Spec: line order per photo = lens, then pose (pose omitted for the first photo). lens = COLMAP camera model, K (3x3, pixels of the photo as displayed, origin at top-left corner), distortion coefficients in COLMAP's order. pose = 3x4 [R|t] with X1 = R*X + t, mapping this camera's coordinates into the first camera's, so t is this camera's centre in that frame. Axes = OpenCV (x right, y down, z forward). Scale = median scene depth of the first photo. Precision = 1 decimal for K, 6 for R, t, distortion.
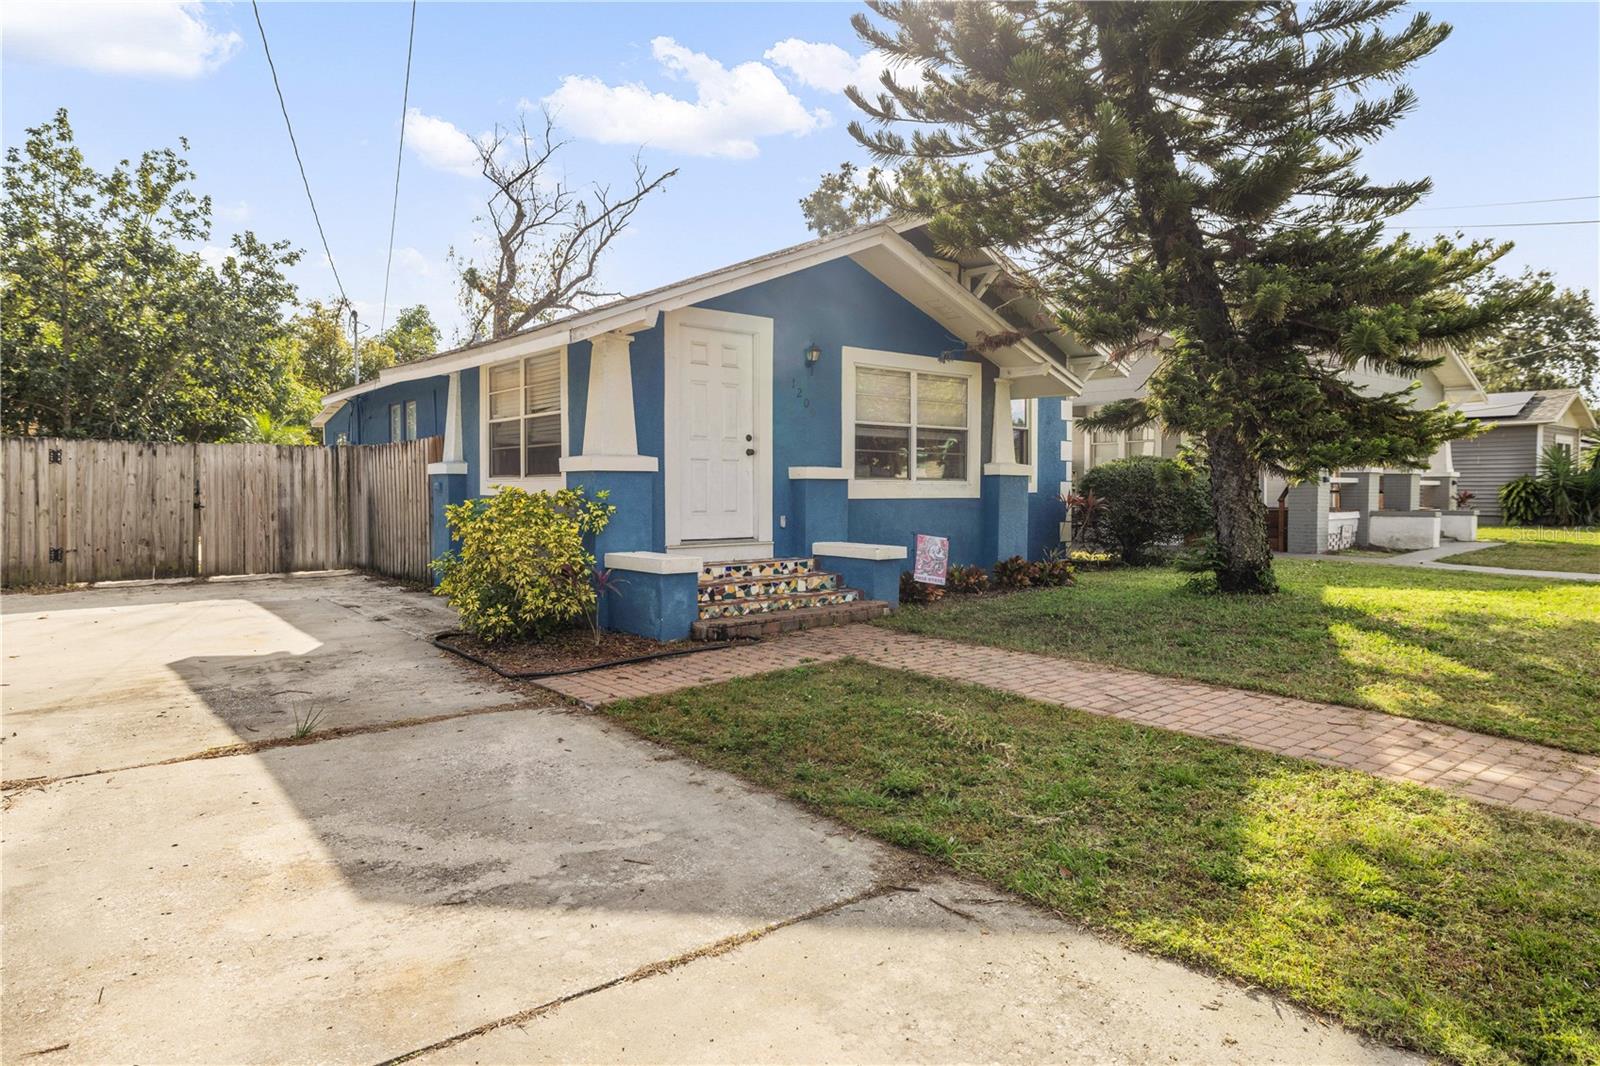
lens RADIAL K [[937.2, 0, 804.6], [0, 937.2, 520.2], [0, 0, 1]] dist [-0.003399, -0.001251]
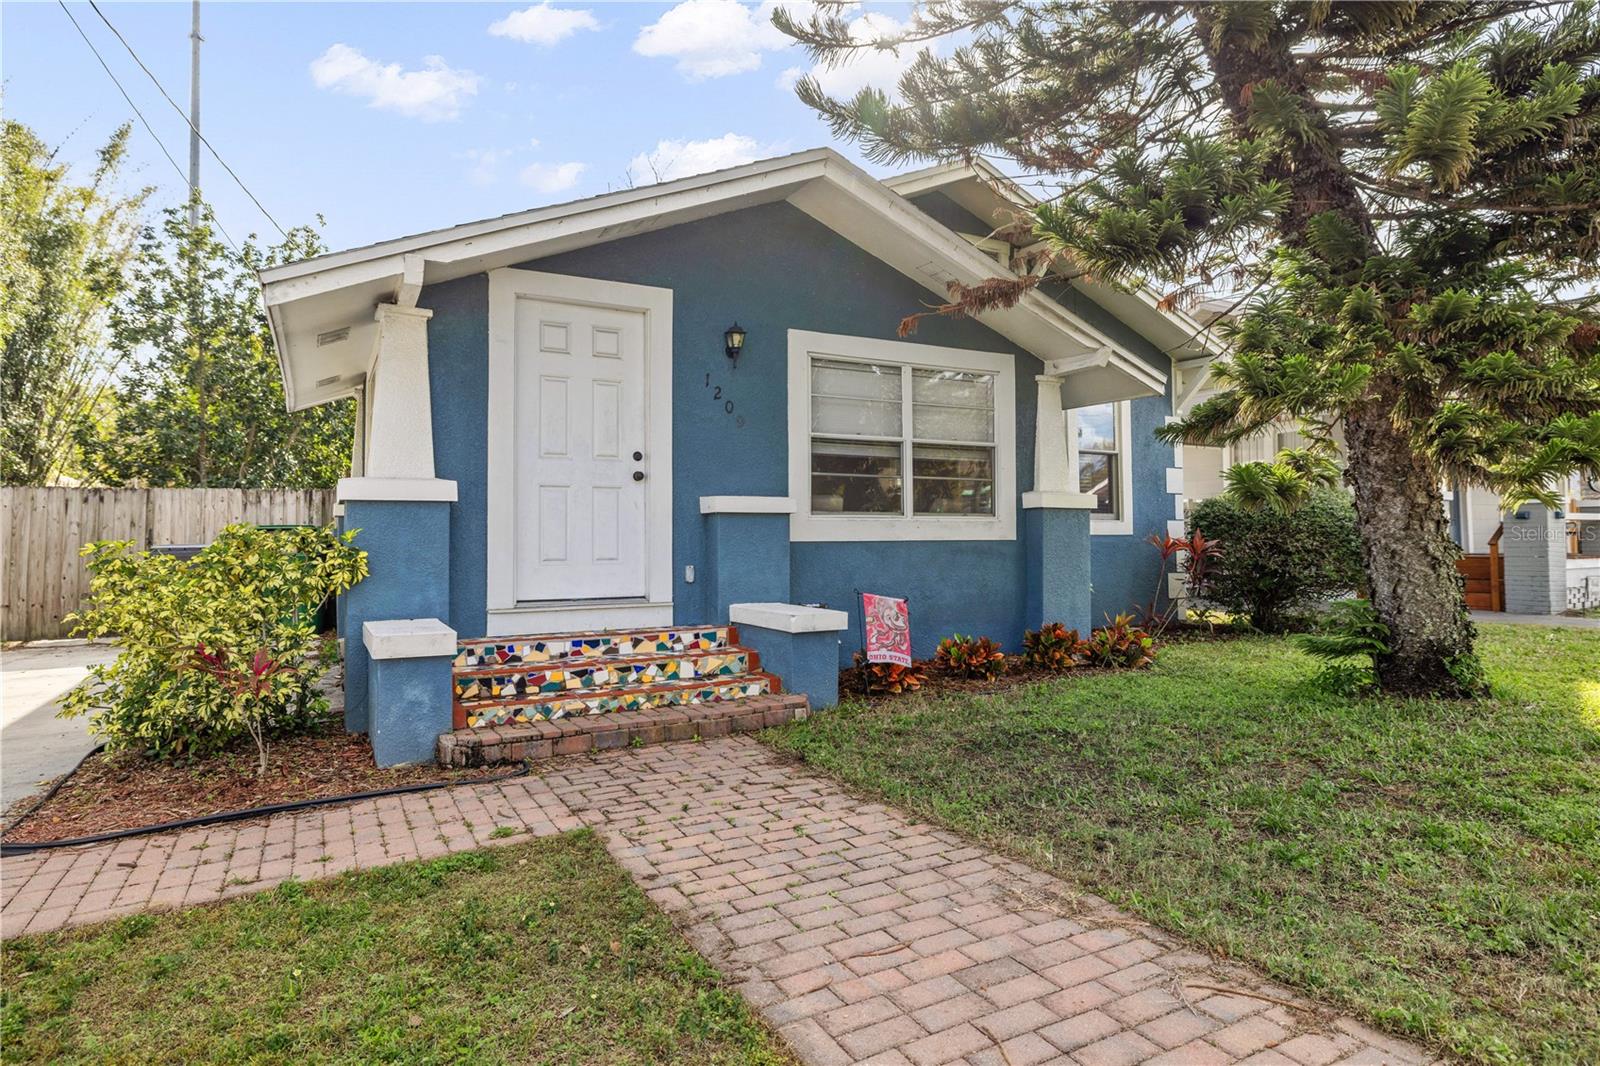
lens RADIAL K [[887.5, 0, 798.7], [0, 887.5, 519.9], [0, 0, 1]] dist [0.000827, -0.000067]
pose [[0.981135, -0.013150, -0.192877, 0.186889], [0.002191, 0.998376, -0.056926, -0.000974], [0.193312, 0.055429, 0.979570, 0.360105]]
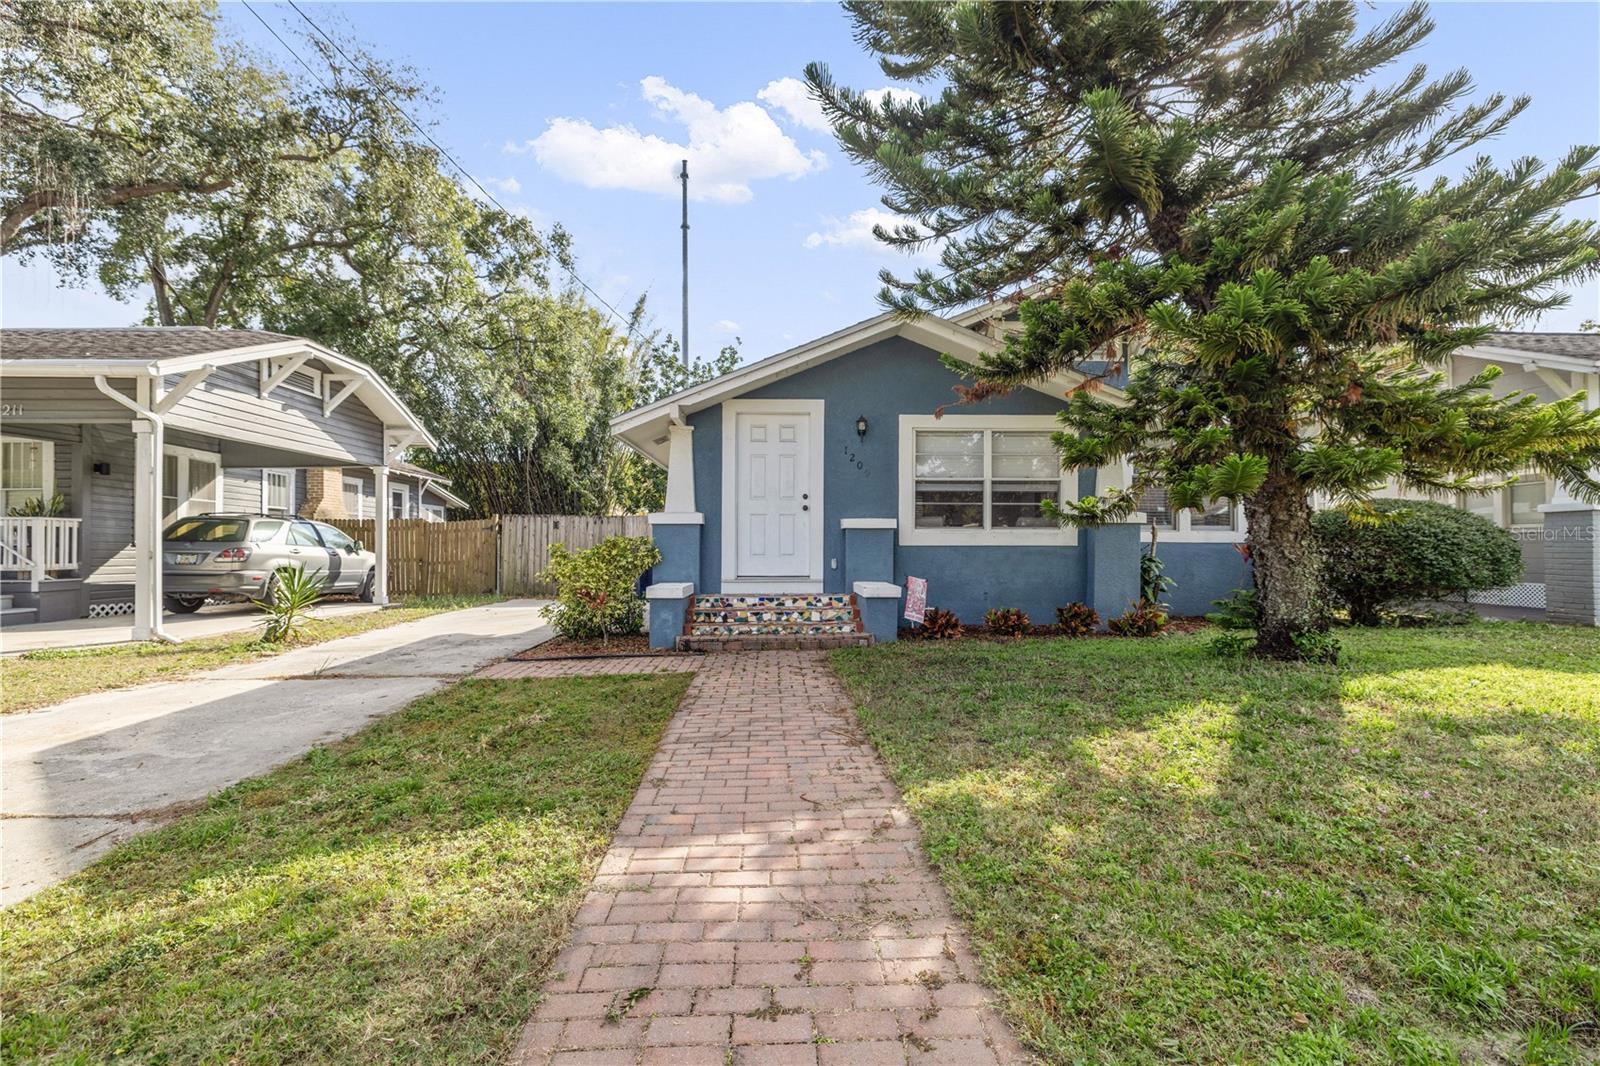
lens RADIAL K [[687.8, 0, 797.6], [0, 687.8, 545.3], [0, 0, 1]] dist [0.002385, -0.000622]
pose [[0.796056, -0.003821, -0.605211, 0.481691], [-0.018917, 0.999334, -0.031191, 0.006173], [0.604928, 0.036279, 0.795454, 0.259087]]
